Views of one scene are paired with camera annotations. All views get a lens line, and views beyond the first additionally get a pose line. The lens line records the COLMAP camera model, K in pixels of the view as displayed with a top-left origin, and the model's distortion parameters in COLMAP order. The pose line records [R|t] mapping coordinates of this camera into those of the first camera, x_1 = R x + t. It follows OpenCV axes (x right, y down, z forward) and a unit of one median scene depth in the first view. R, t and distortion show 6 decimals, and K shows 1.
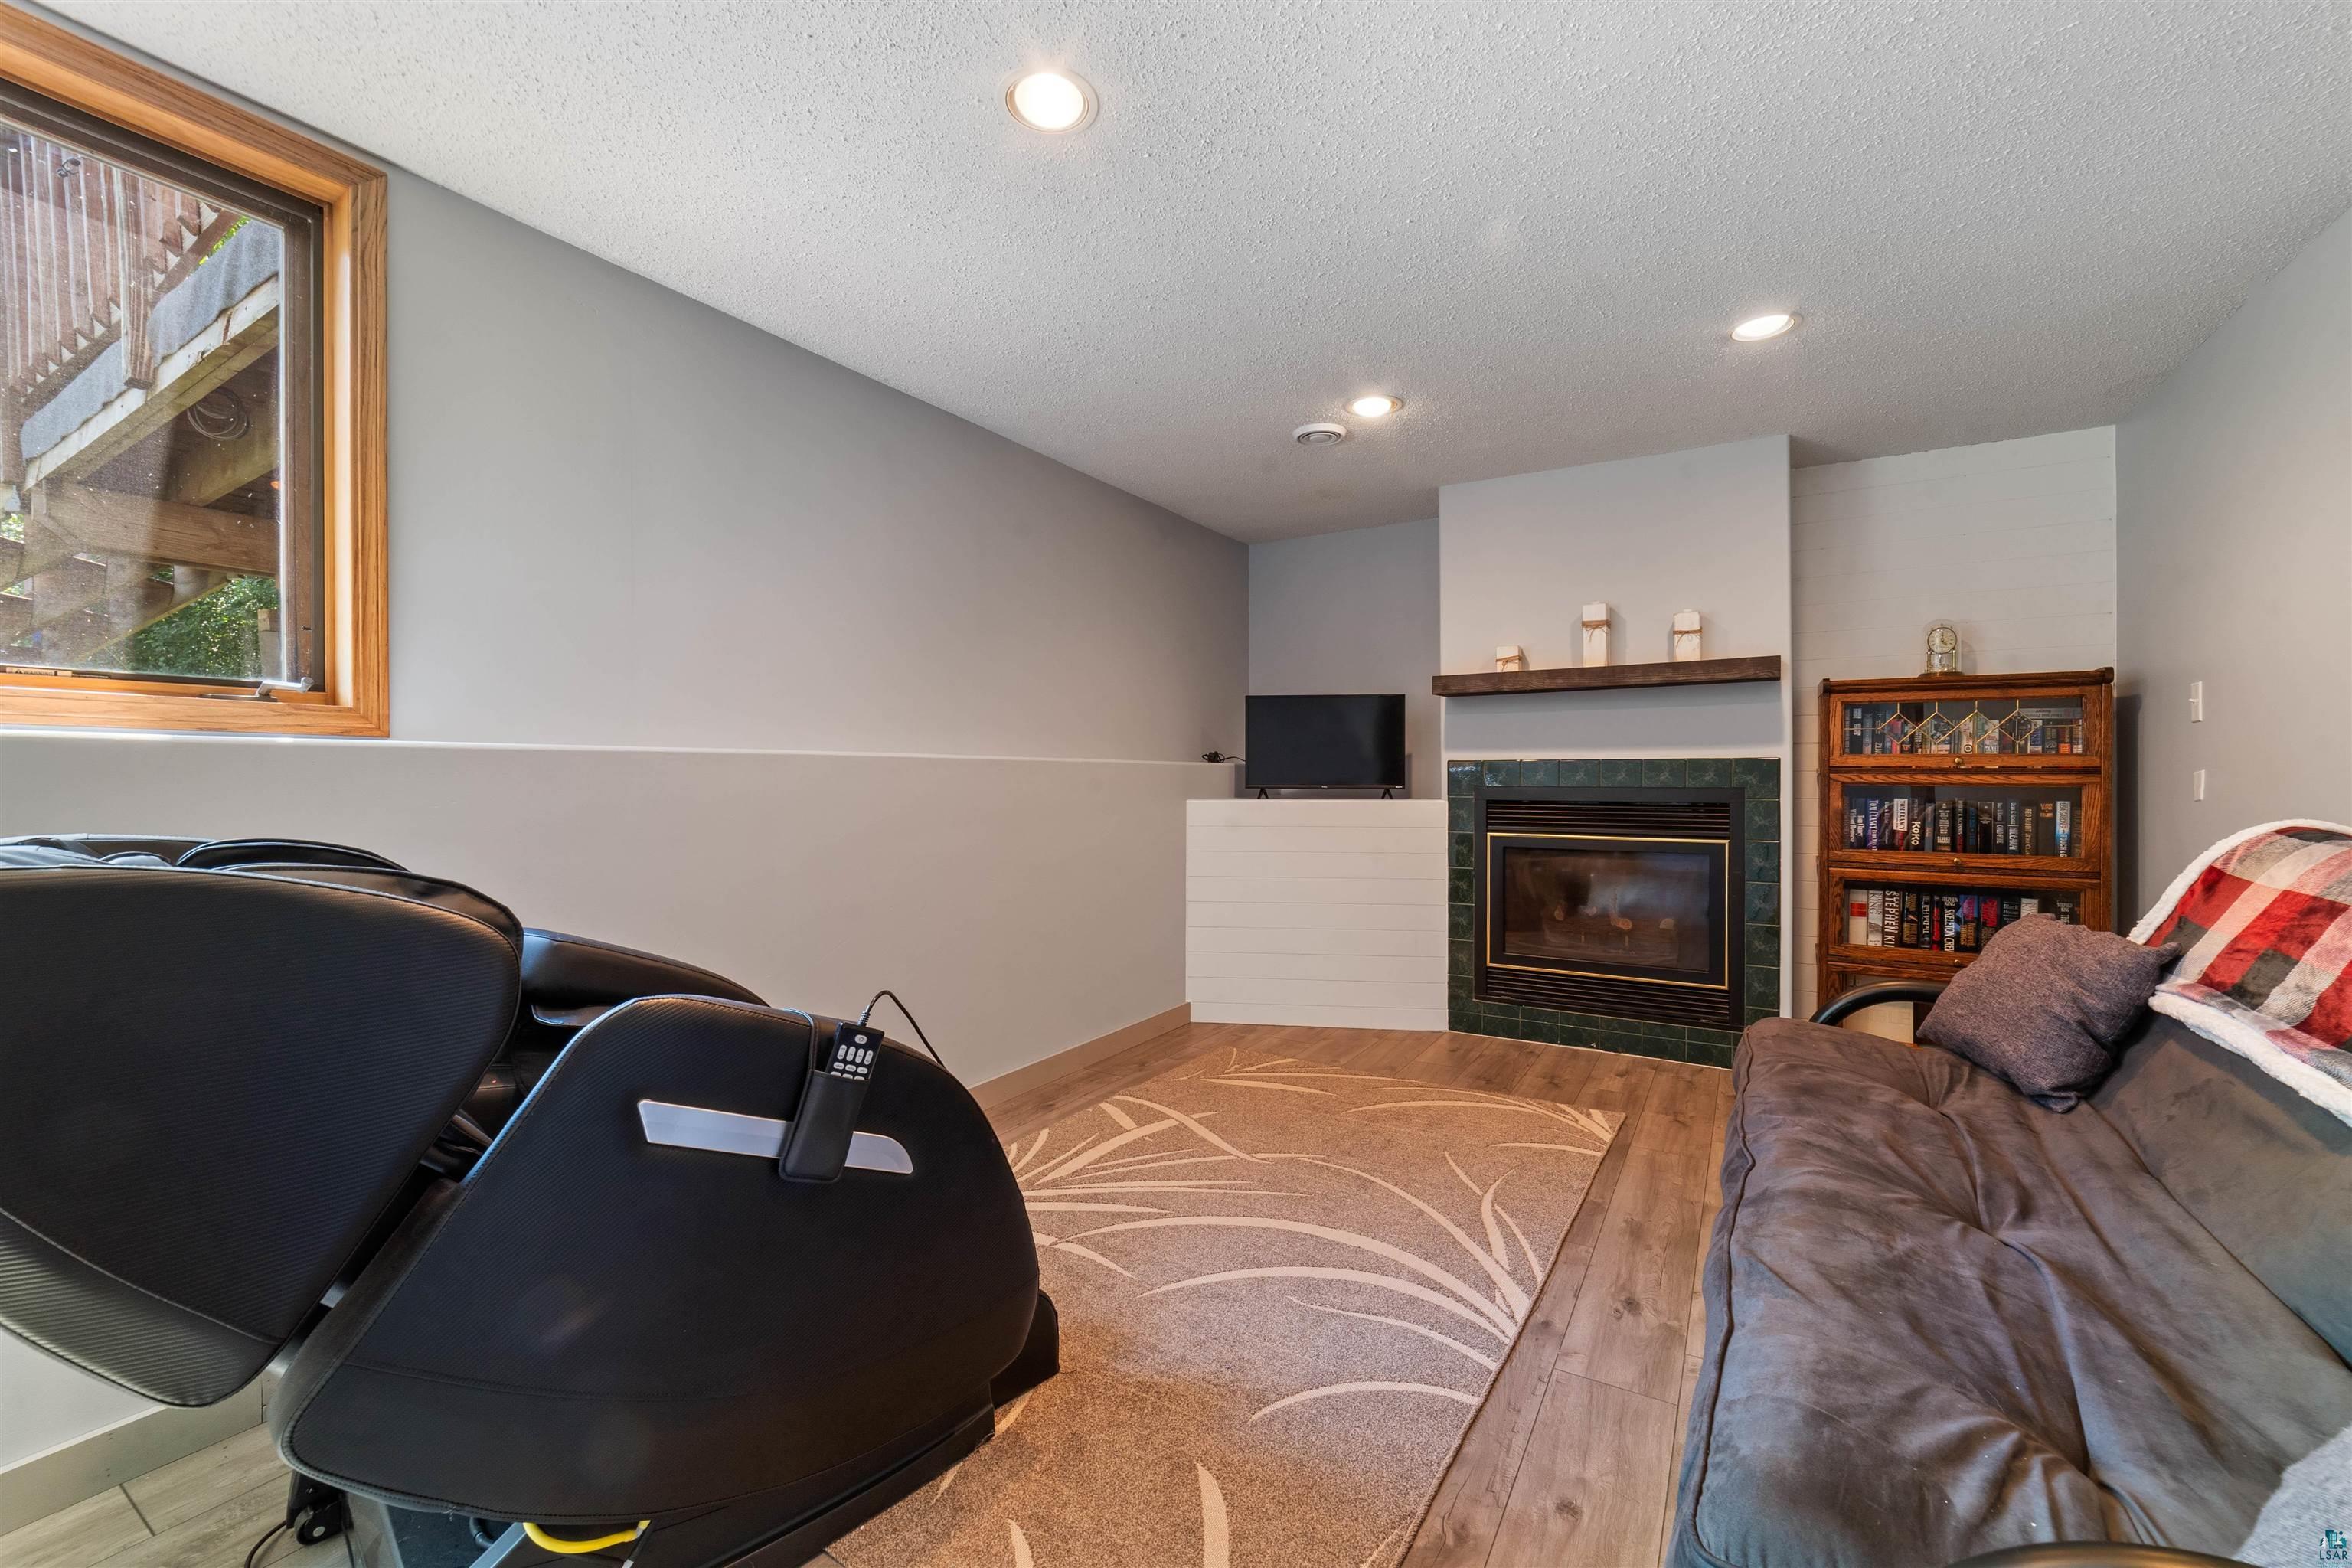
lens RADIAL K [[954.9, 0, 1174.8], [0, 954.9, 777.6], [0, 0, 1]] dist [-0.001929, 0.000346]
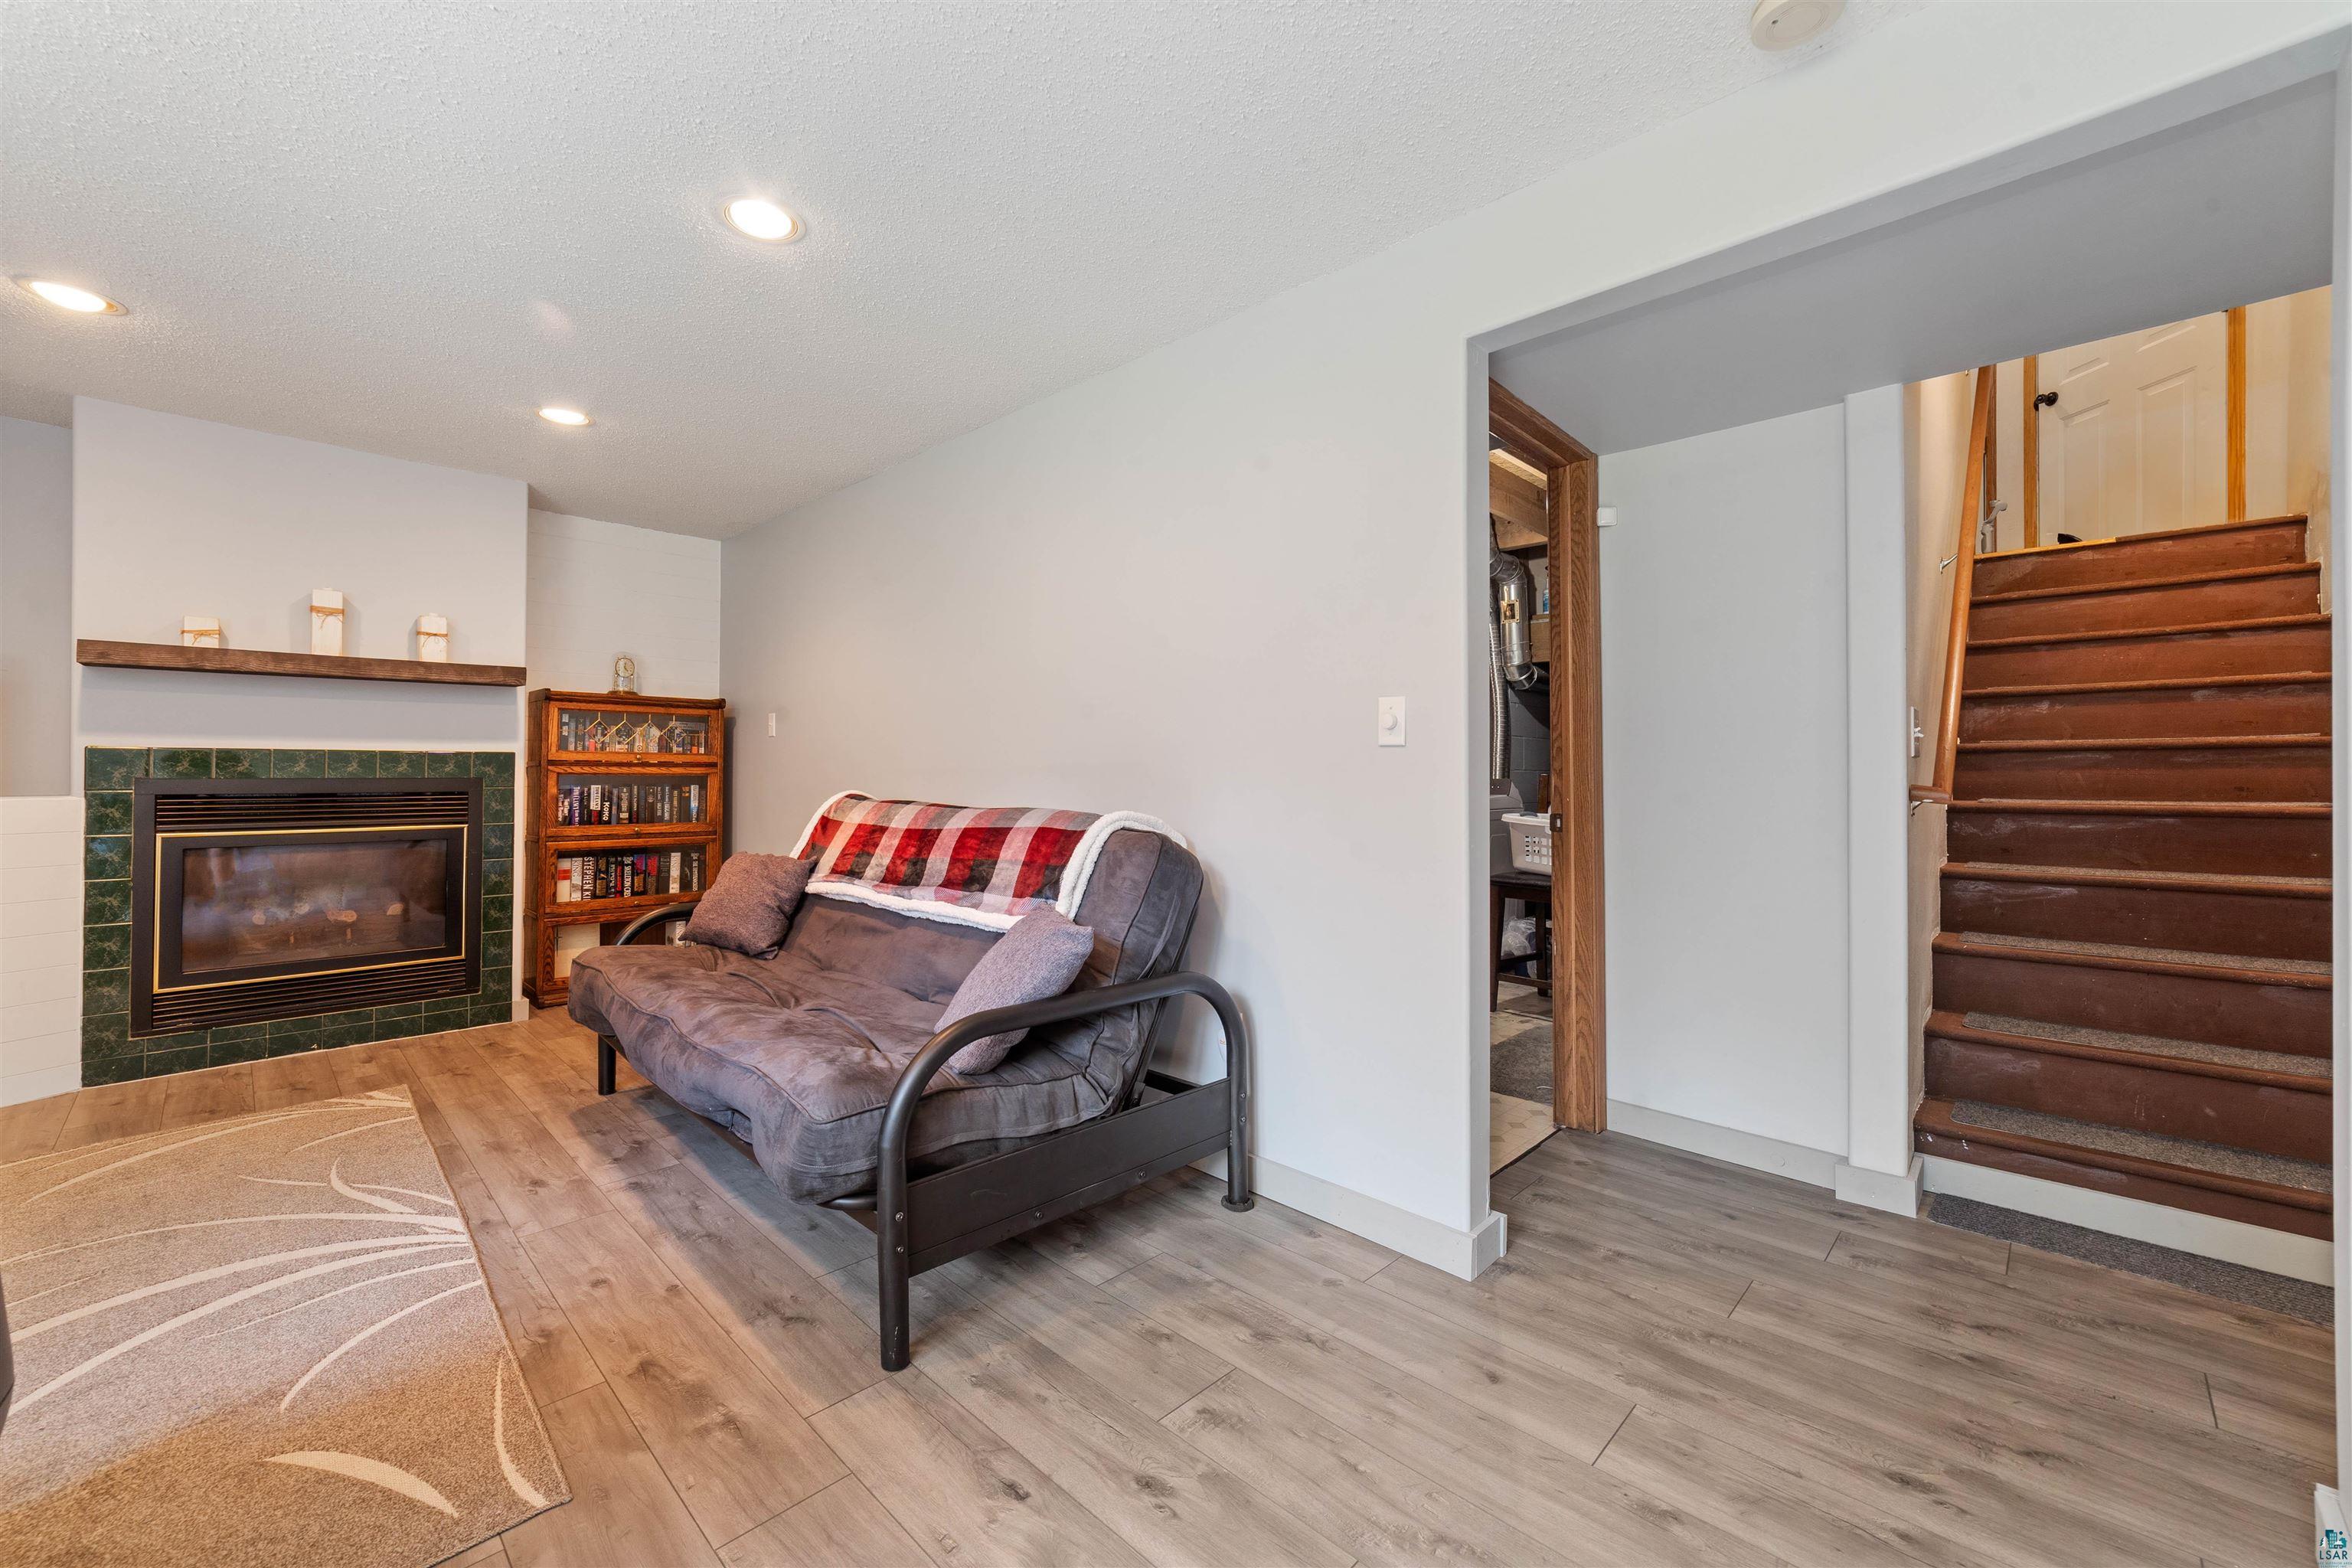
lens RADIAL K [[937.0, 0, 1176.0], [0, 937.0, 784.0], [0, 0, 1]] dist [-0.024150, 0.007865]
pose [[0.223560, -0.012440, 0.974611, -0.309711], [-0.002162, 0.999910, 0.013259, 0.001656], [-0.974688, -0.005072, 0.223513, -0.060096]]
